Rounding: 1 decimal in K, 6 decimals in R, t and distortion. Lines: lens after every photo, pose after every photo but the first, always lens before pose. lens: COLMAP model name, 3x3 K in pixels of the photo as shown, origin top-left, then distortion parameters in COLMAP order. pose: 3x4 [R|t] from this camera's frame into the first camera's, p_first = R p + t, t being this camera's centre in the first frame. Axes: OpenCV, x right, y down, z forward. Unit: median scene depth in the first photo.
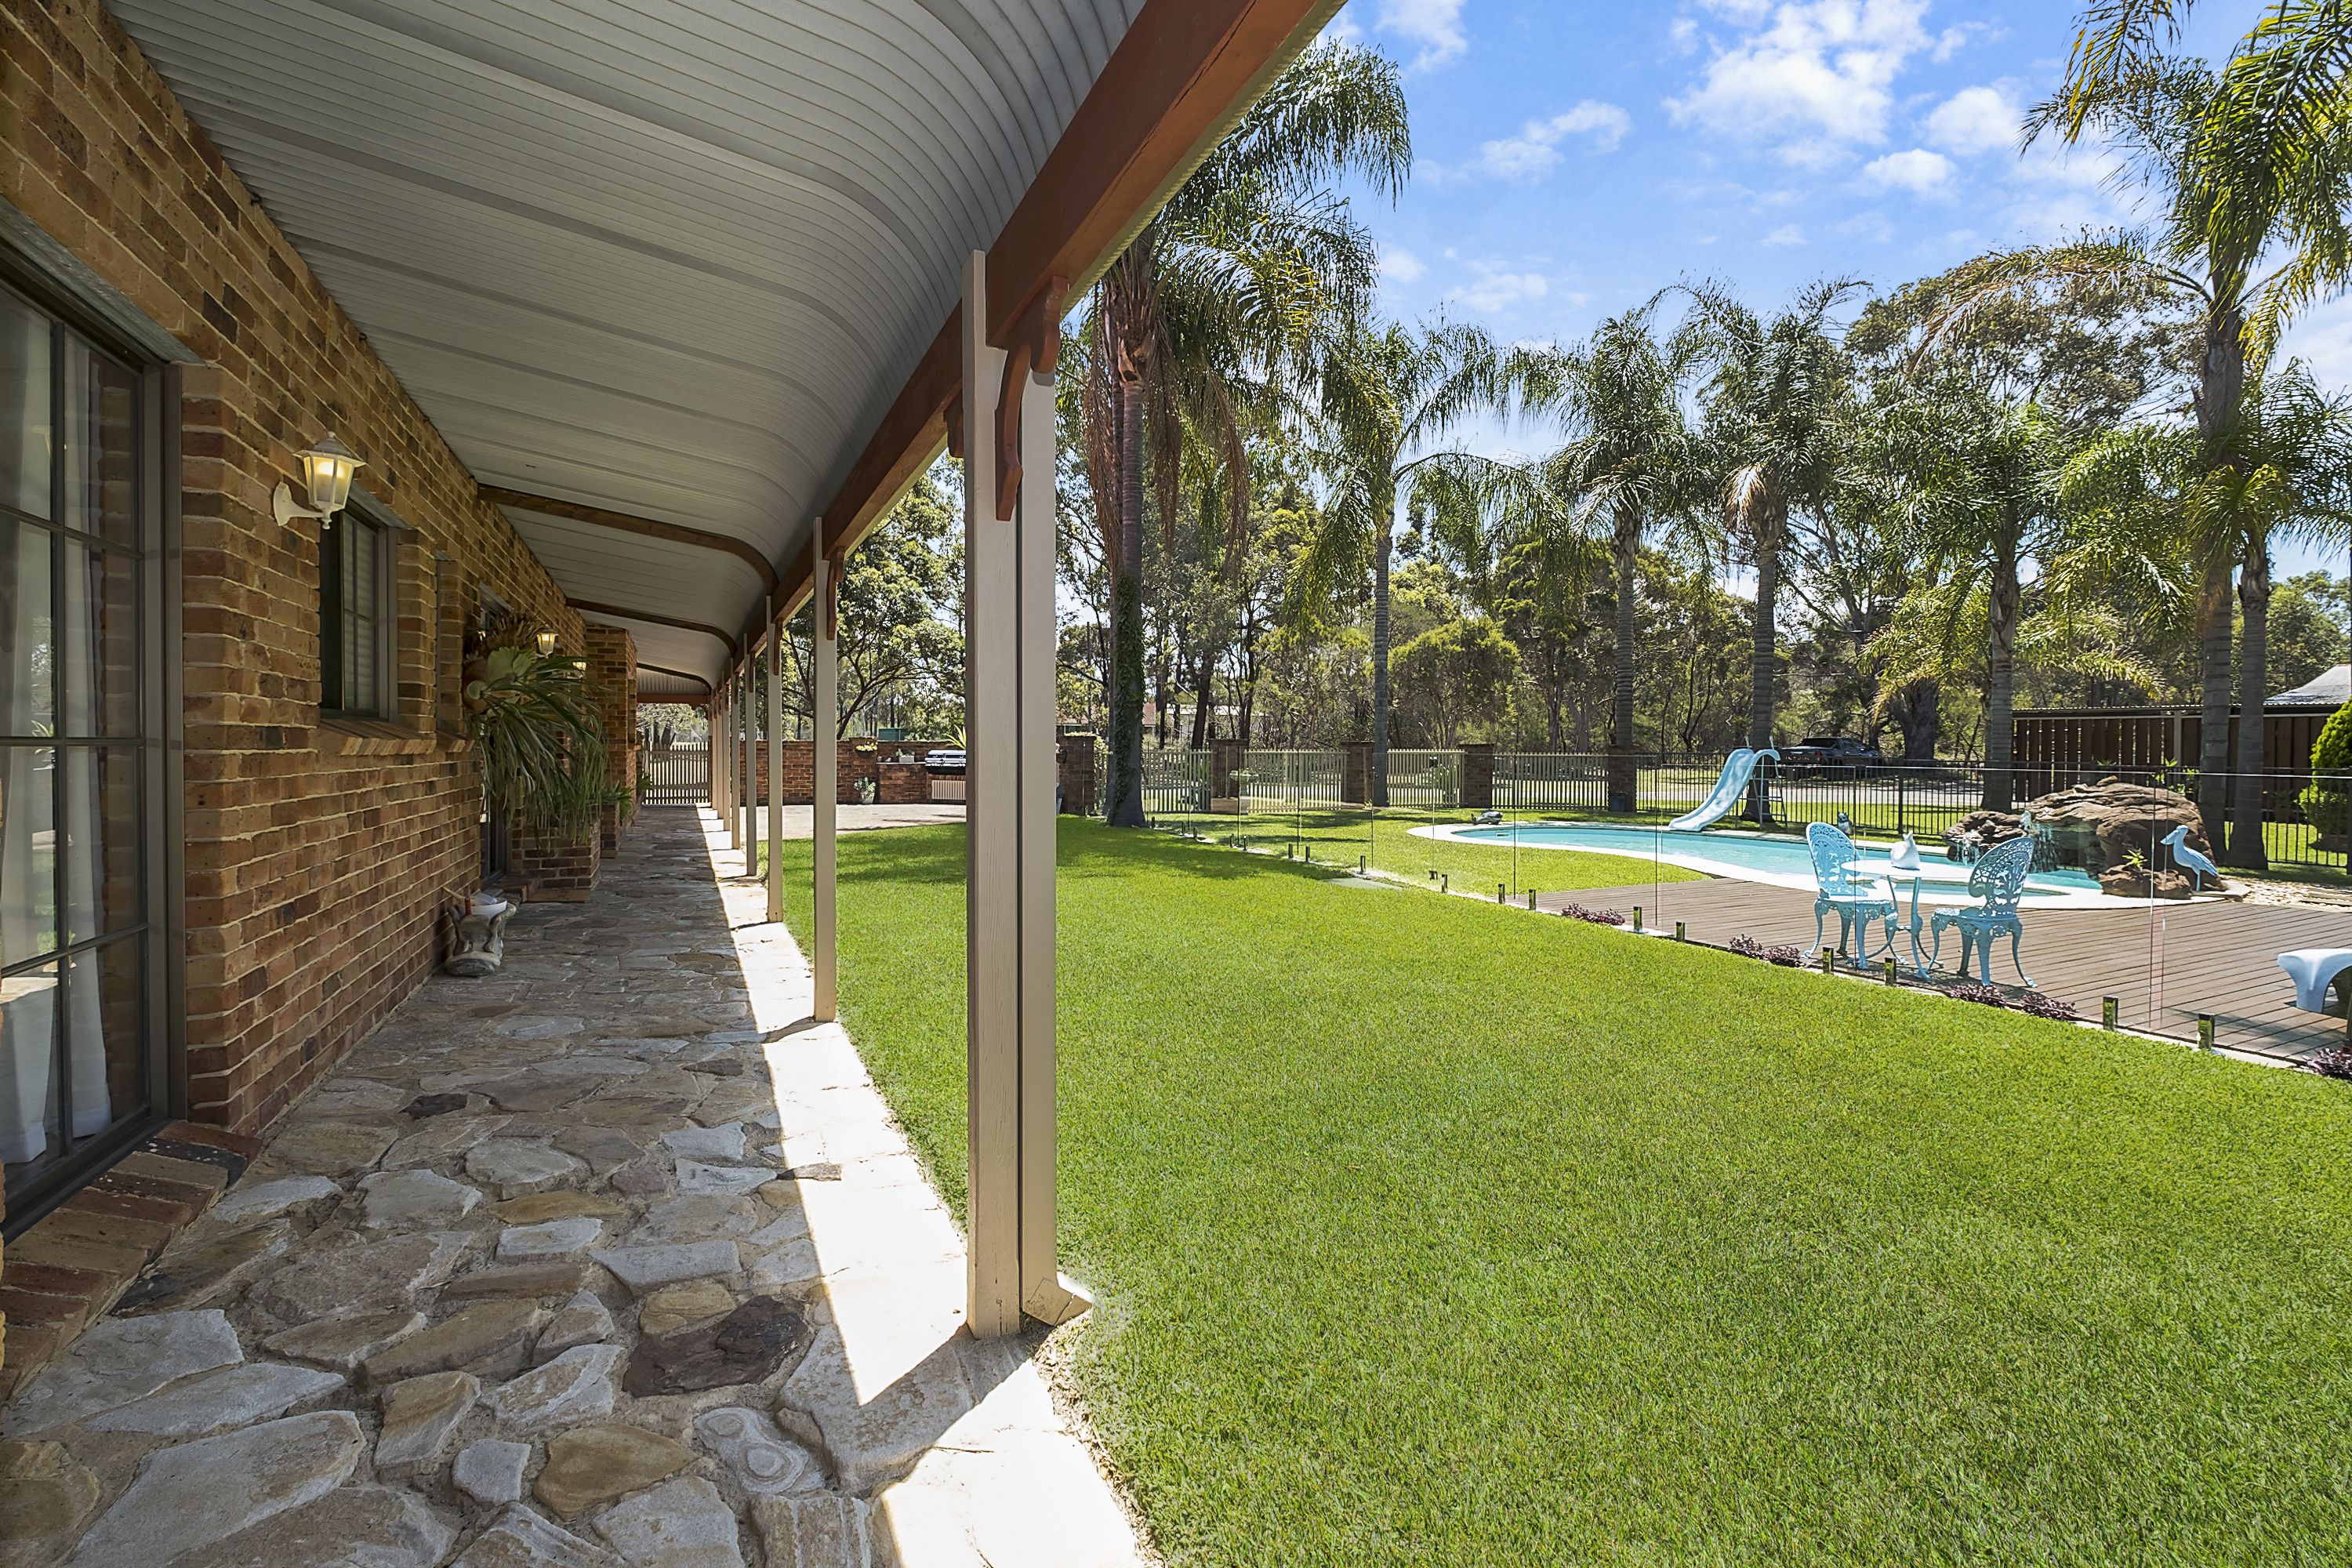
lens RADIAL K [[1023.7, 0, 1183.7], [0, 1023.7, 776.0], [0, 0, 1]] dist [-0.000621, -0.000379]
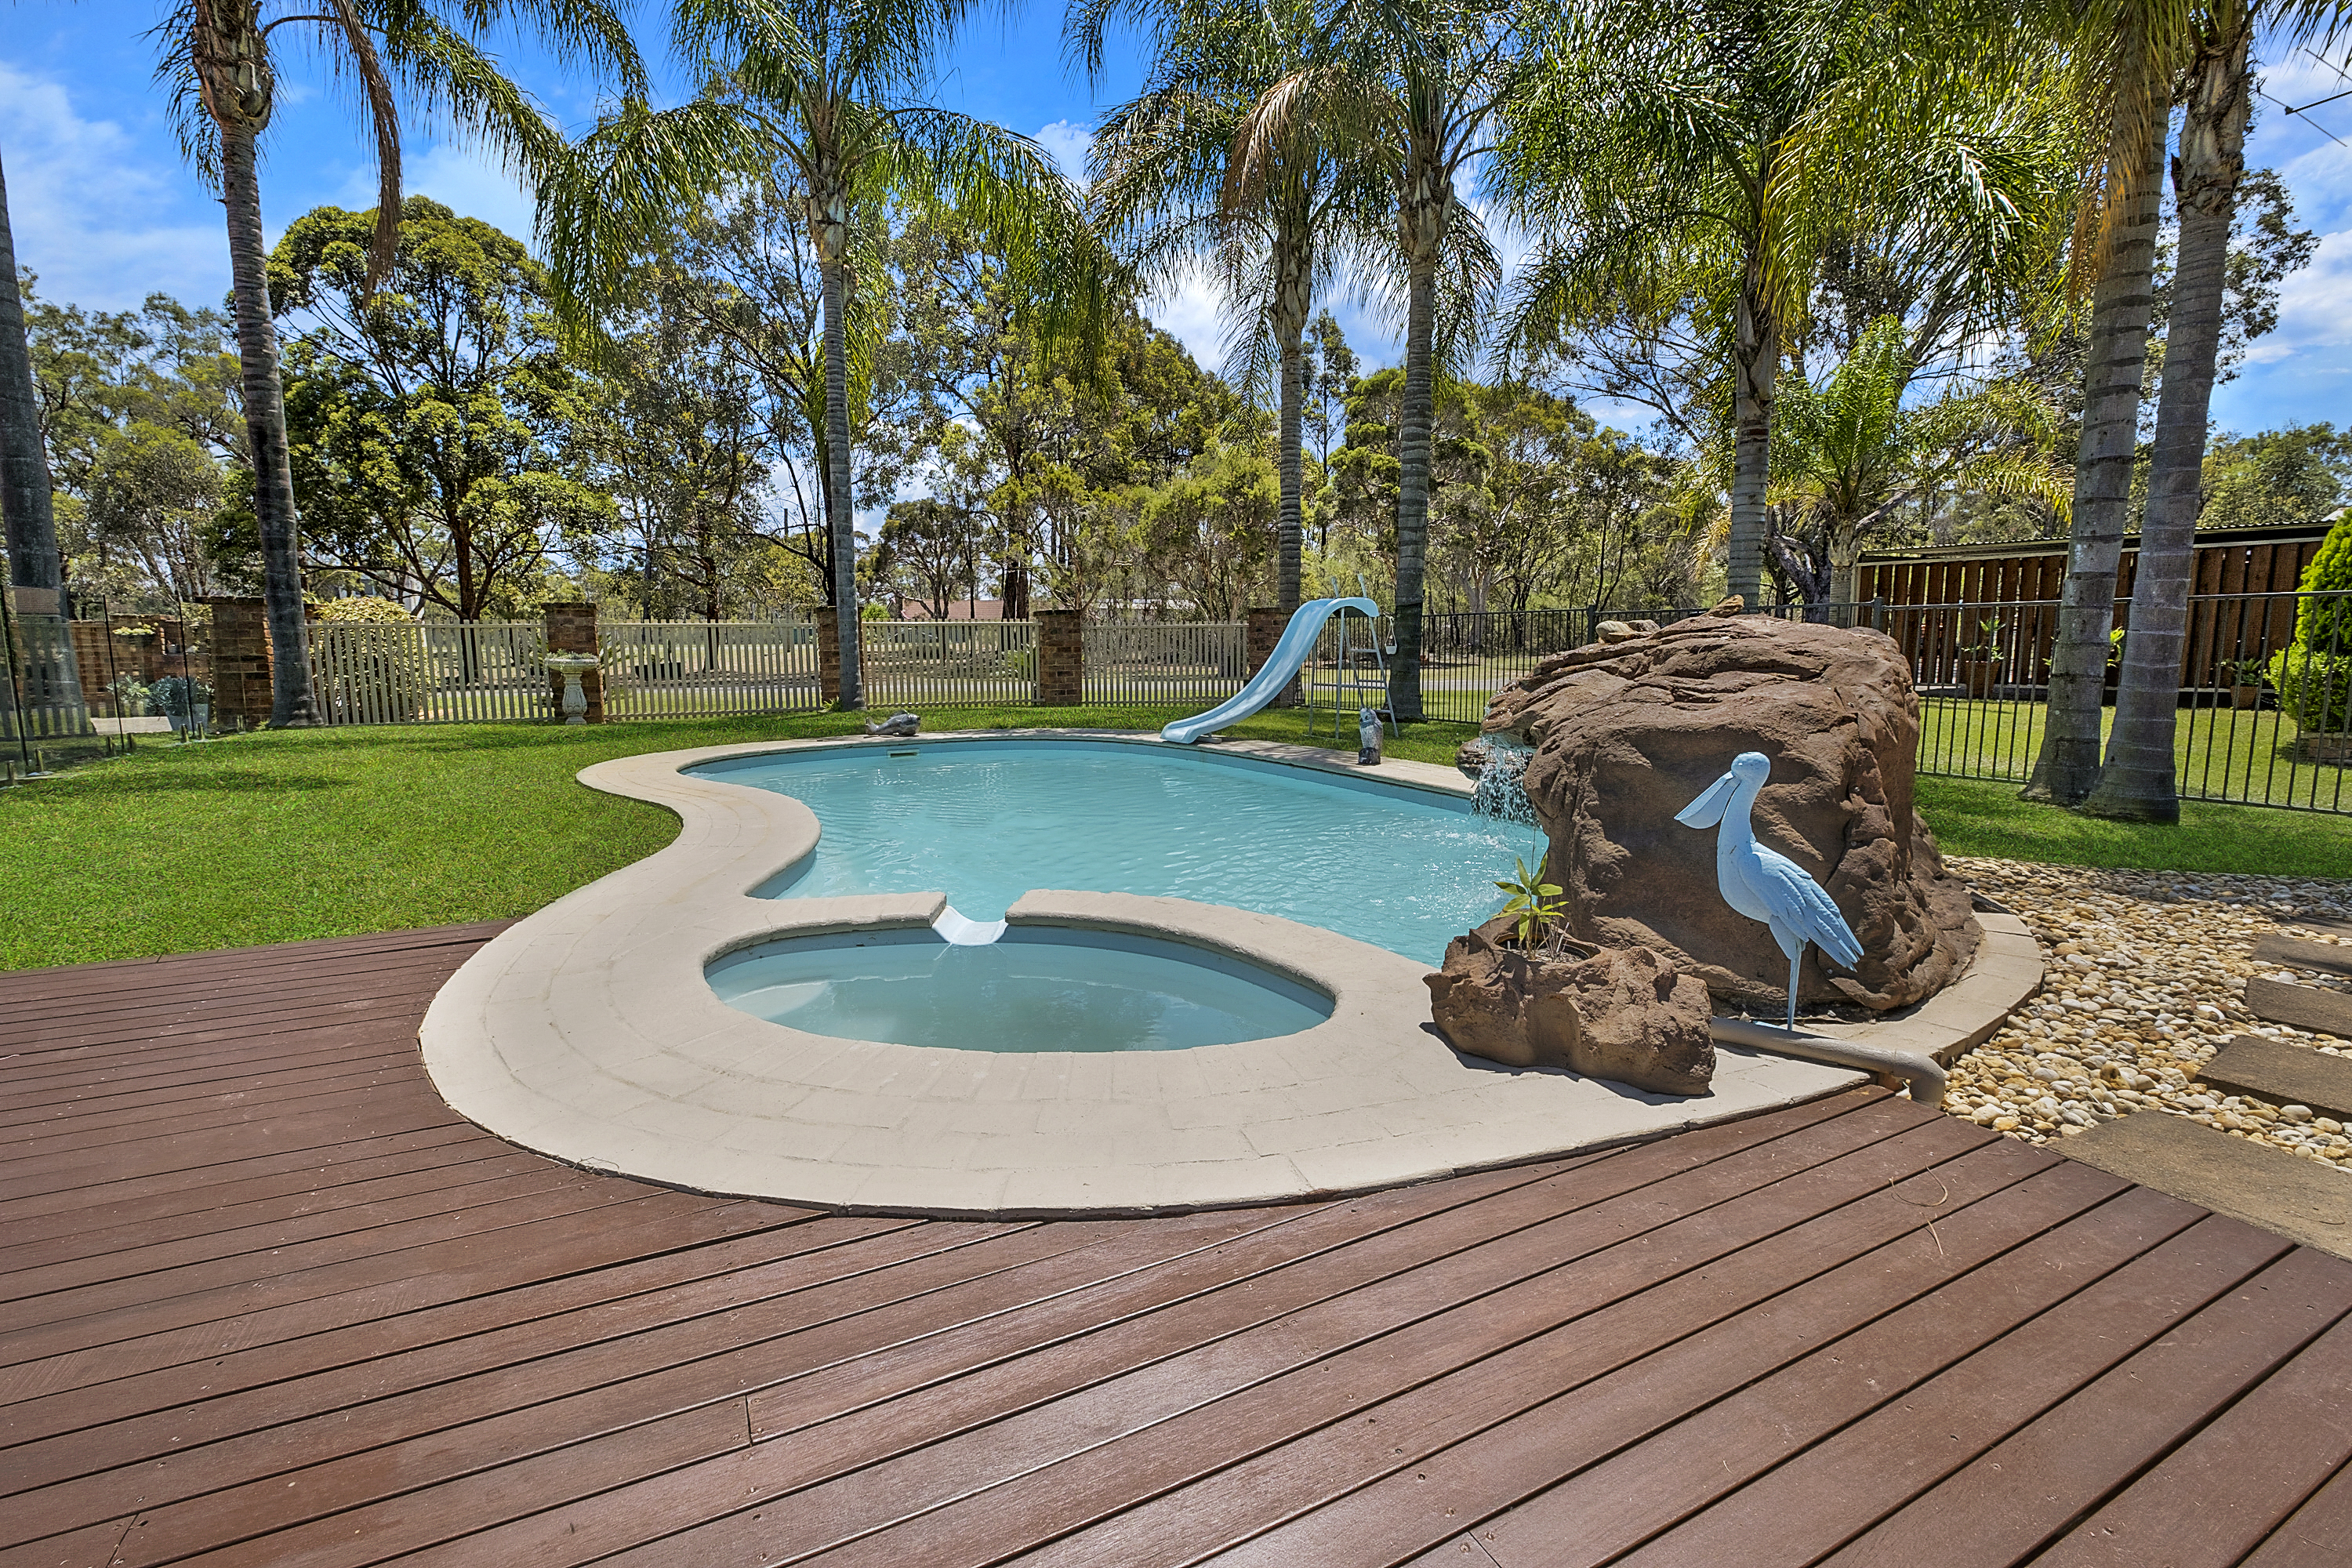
lens RADIAL K [[1023.7, 0, 1169.3], [0, 1023.7, 782.8], [0, 0, 1]] dist [-0.000621, -0.000379]
pose [[0.999847, -0.016293, 0.006436, 0.489489], [0.015527, 0.994346, 0.105045, 0.016489], [-0.008111, -0.104929, 0.994447, 0.446901]]
